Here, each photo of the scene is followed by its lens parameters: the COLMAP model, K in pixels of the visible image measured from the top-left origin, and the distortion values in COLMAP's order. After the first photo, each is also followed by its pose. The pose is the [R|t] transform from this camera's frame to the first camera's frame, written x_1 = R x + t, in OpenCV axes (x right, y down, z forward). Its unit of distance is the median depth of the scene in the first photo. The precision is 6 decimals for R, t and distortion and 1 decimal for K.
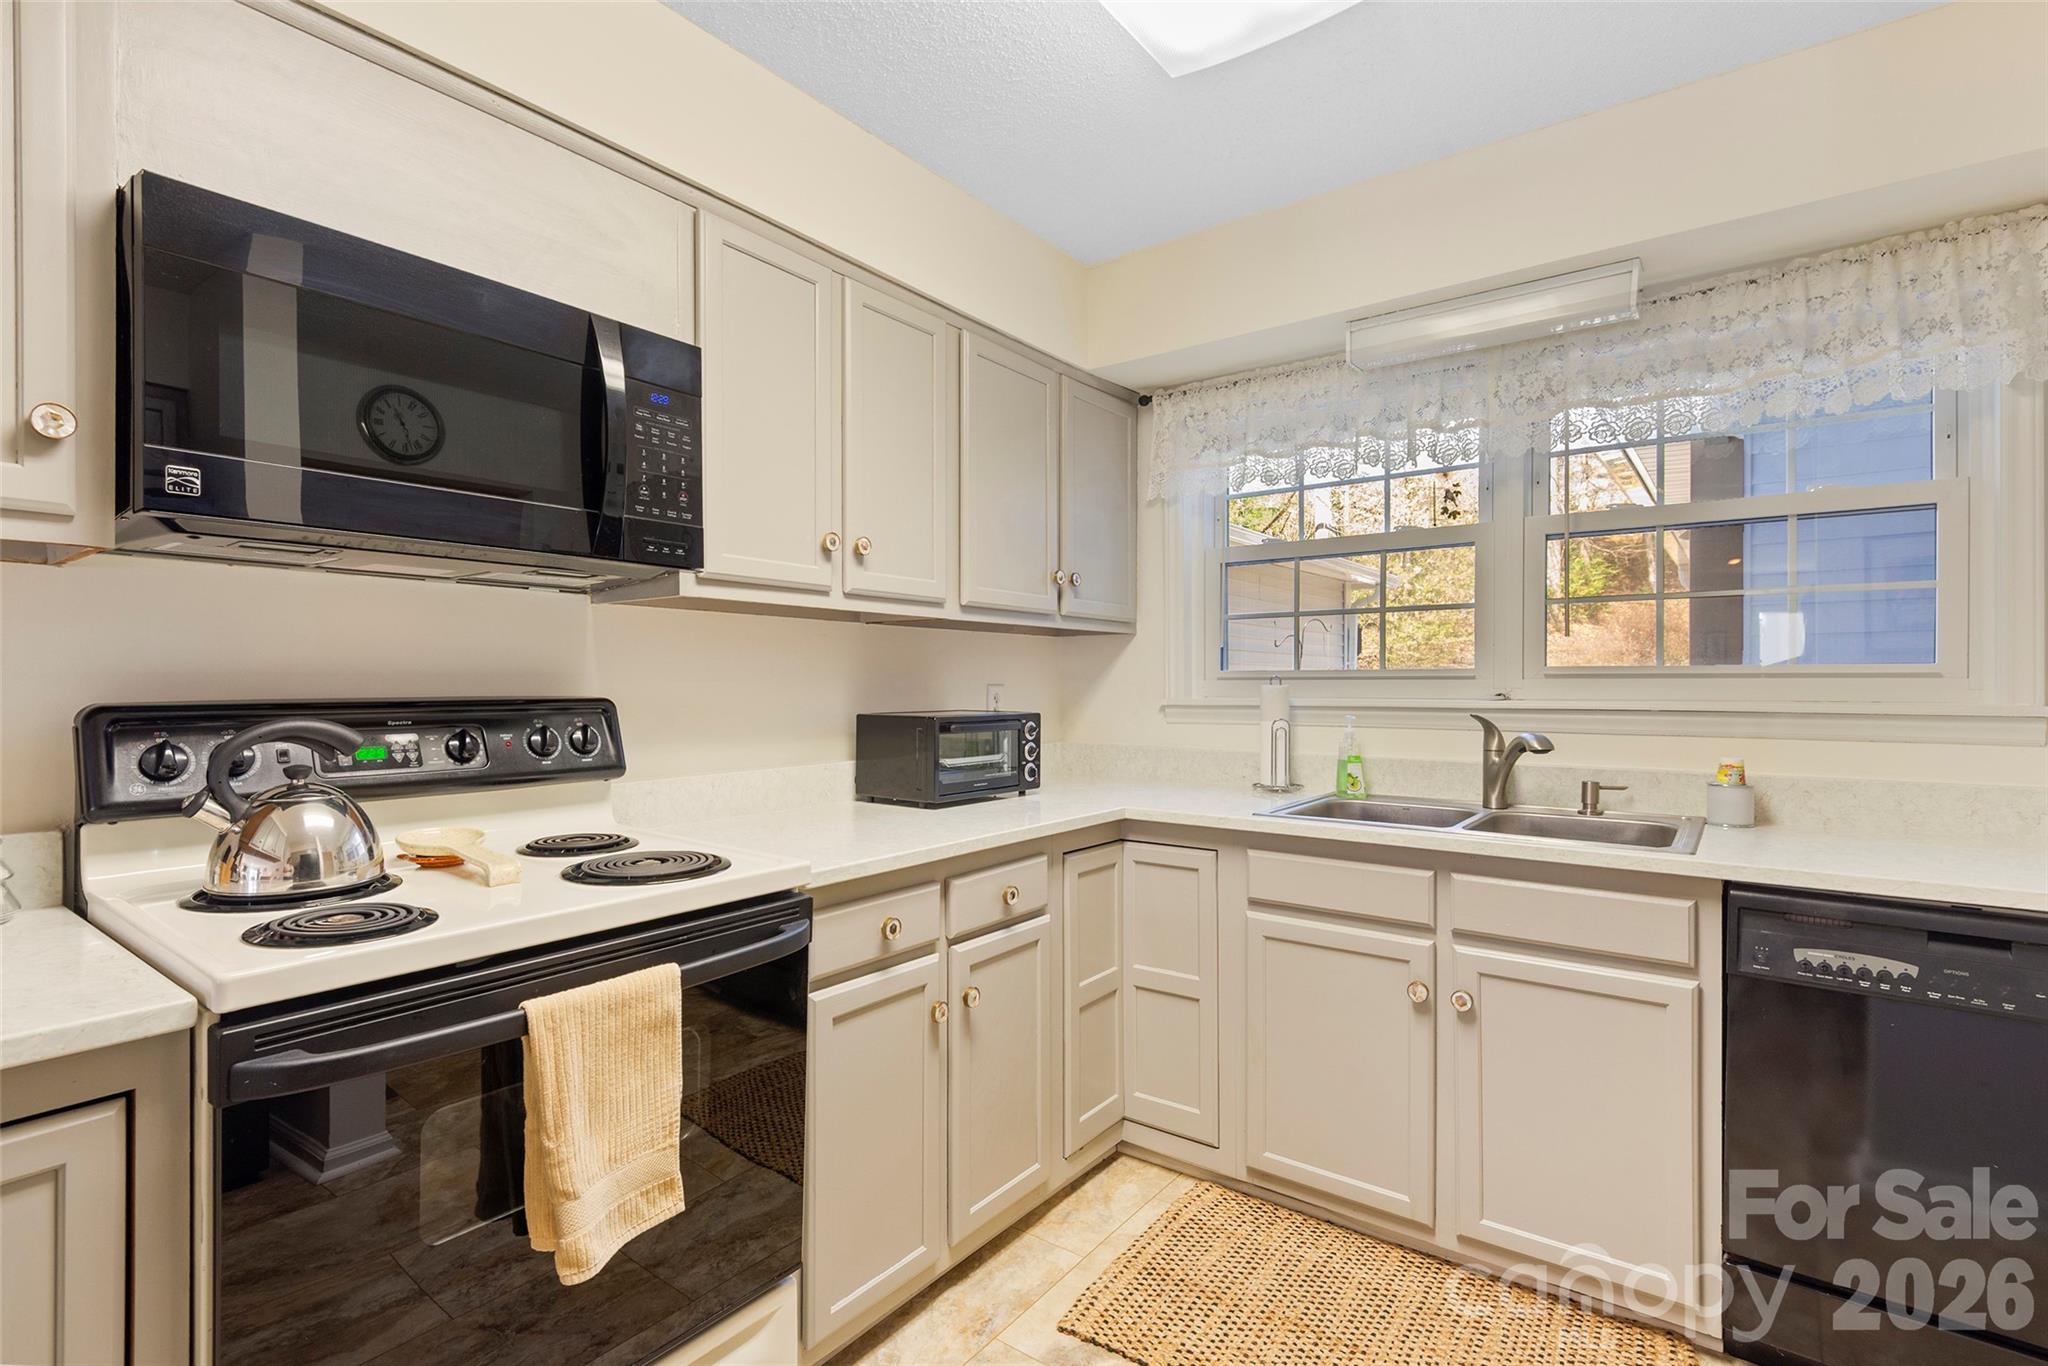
lens RADIAL K [[966.9, 0, 1039.9], [0, 966.9, 683.4], [0, 0, 1]] dist [0.000548, -0.000633]
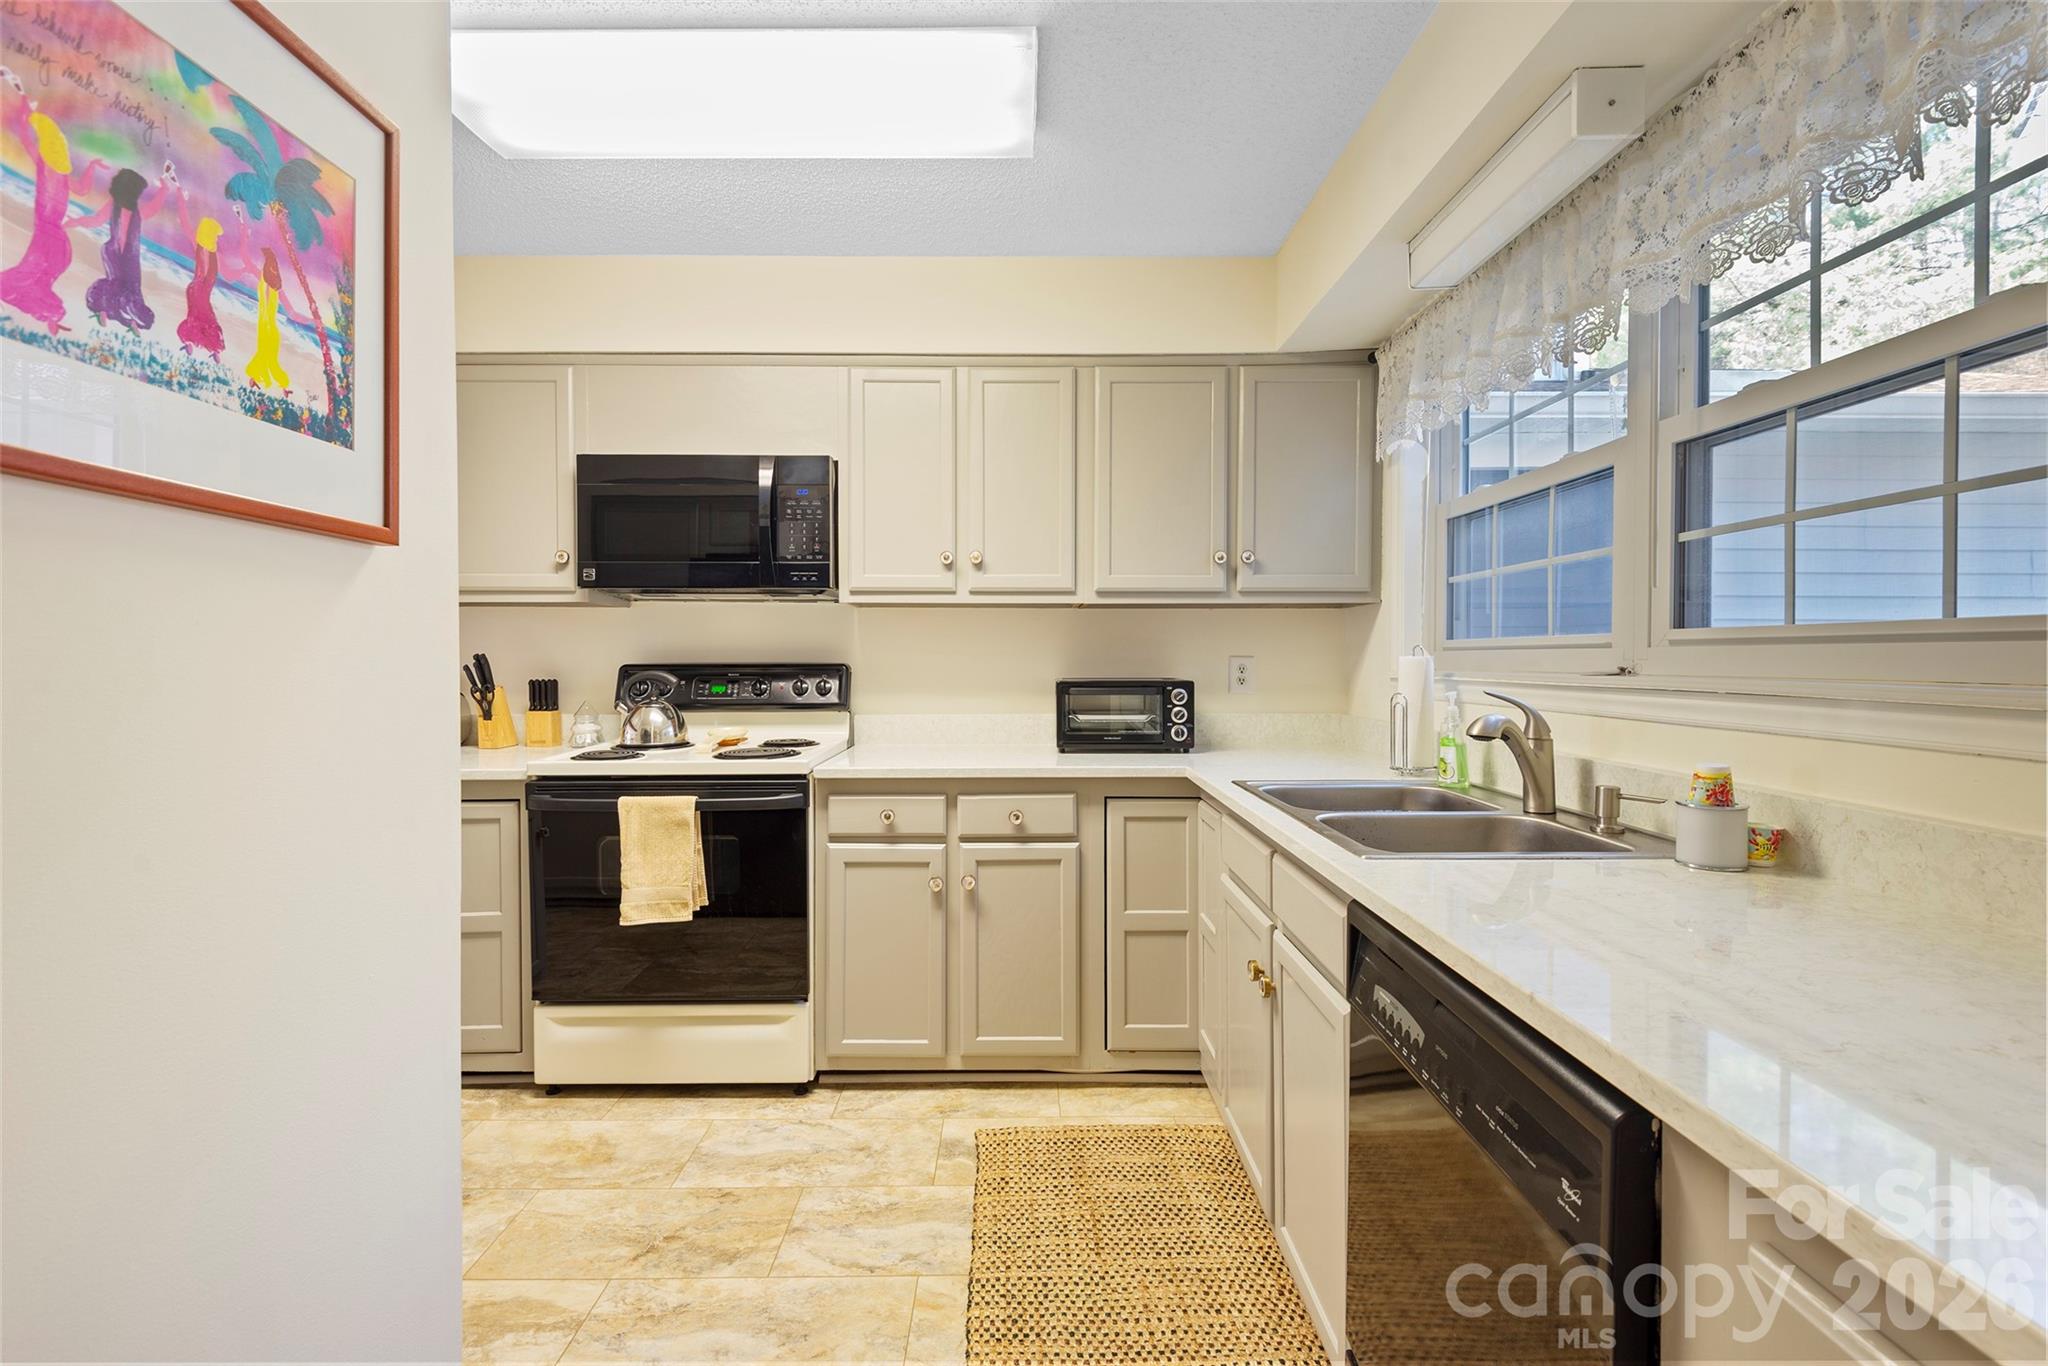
lens RADIAL K [[966.9, 0, 1043.7], [0, 966.9, 675.5], [0, 0, 1]] dist [0.000548, -0.000633]
pose [[0.592581, 0.014252, -0.805385, 1.022566], [0.001770, 0.999818, 0.018995, 0.003060], [0.805509, -0.012682, 0.592448, 0.253220]]
